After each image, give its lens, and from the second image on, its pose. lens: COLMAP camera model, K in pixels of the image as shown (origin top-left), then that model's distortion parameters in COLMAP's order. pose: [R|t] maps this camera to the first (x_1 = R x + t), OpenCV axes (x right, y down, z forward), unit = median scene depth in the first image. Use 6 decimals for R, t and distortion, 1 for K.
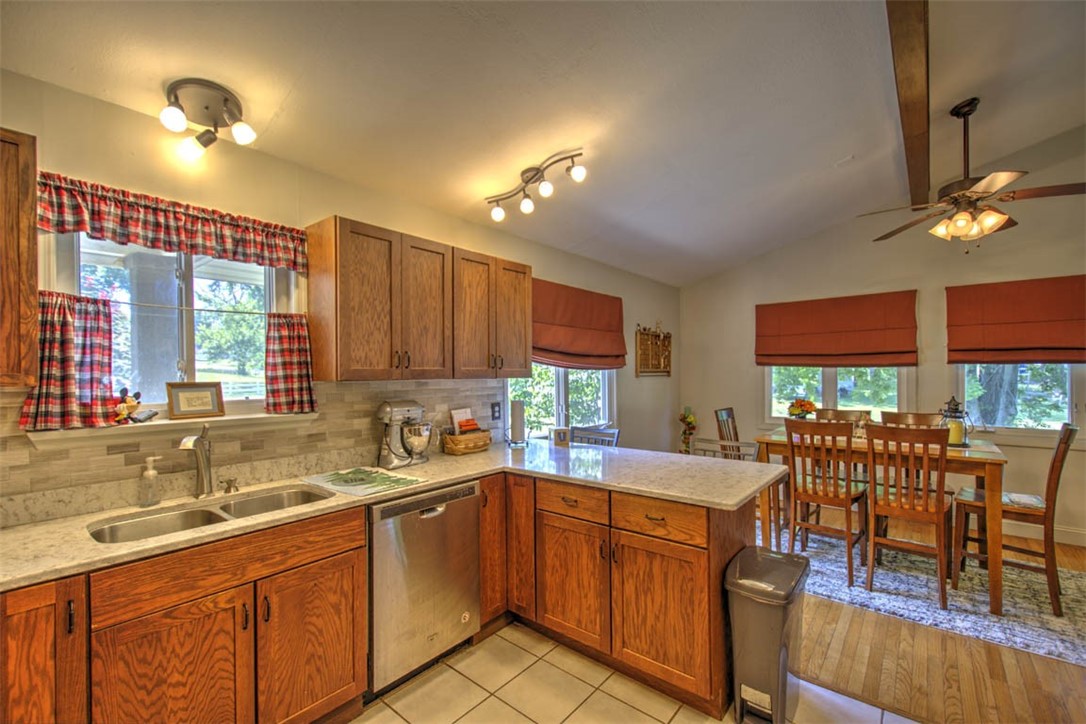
lens RADIAL K [[465.3, 0, 539.1], [0, 465.3, 373.4], [0, 0, 1]] dist [-0.001661, -0.000167]
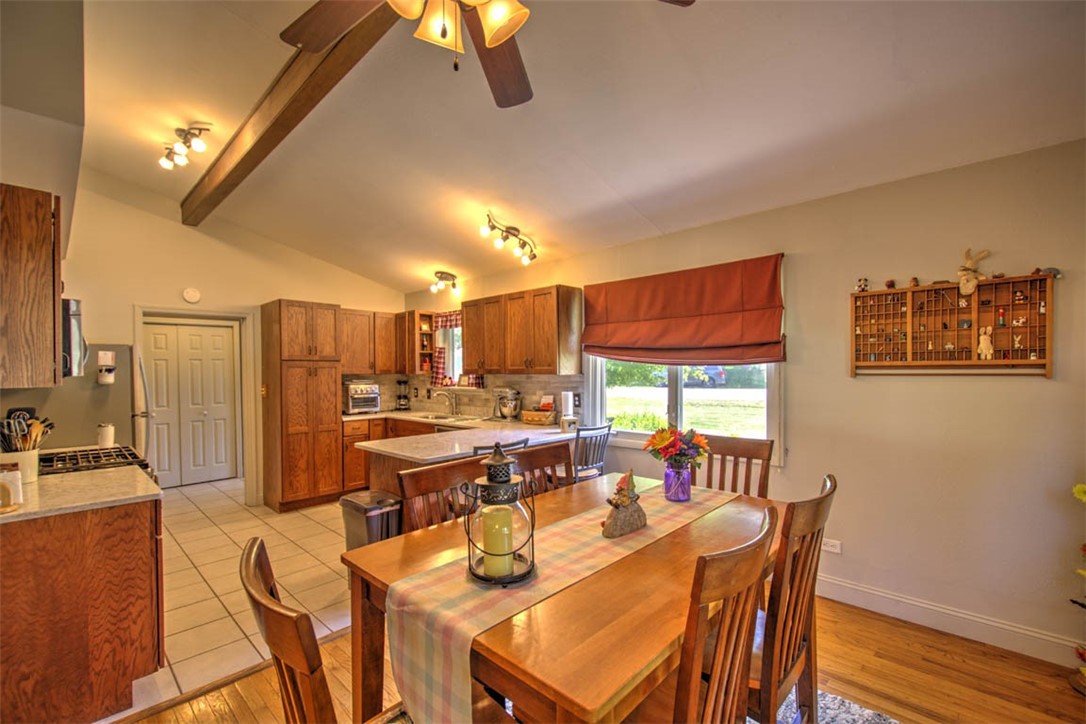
lens RADIAL K [[465.3, 0, 539.1], [0, 465.3, 373.4], [0, 0, 1]] dist [-0.001661, -0.000167]
pose [[-0.062355, 0.014043, -0.997955, 0.877692], [0.010194, 0.999858, 0.013432, -0.007653], [0.998002, -0.009336, -0.062490, 0.728347]]
